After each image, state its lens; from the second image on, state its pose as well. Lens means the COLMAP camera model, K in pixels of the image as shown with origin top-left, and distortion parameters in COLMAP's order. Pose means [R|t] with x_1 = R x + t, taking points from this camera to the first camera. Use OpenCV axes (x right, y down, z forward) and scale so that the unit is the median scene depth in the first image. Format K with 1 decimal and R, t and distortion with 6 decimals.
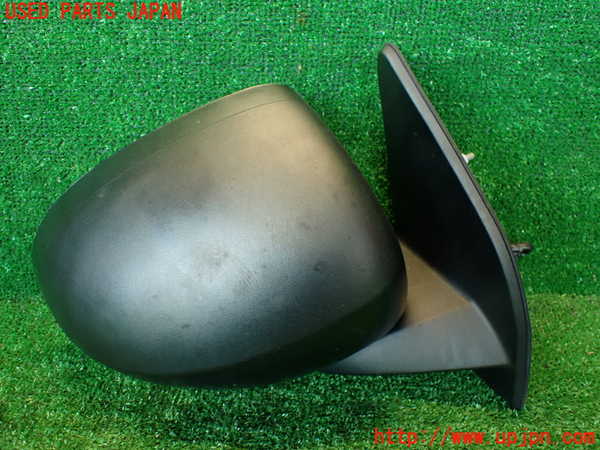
lens RADIAL K [[531.1, 0, 300.0], [0, 531.1, 225.0], [0, 0, 1]] dist [-0.047265, -0.007972]
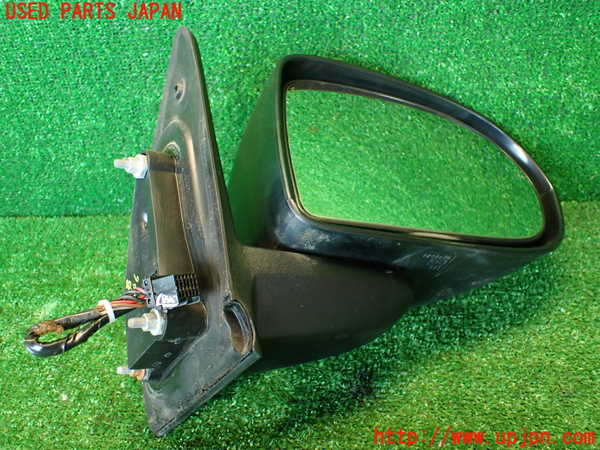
lens RADIAL K [[531.1, 0, 300.0], [0, 531.1, 225.0], [0, 0, 1]] dist [-0.047265, -0.007972]
pose [[0.983289, -0.003215, -0.182021, 0.003637], [0.040004, 0.979222, 0.198805, -0.061819], [0.177600, -0.202764, 0.962988, -0.095968]]
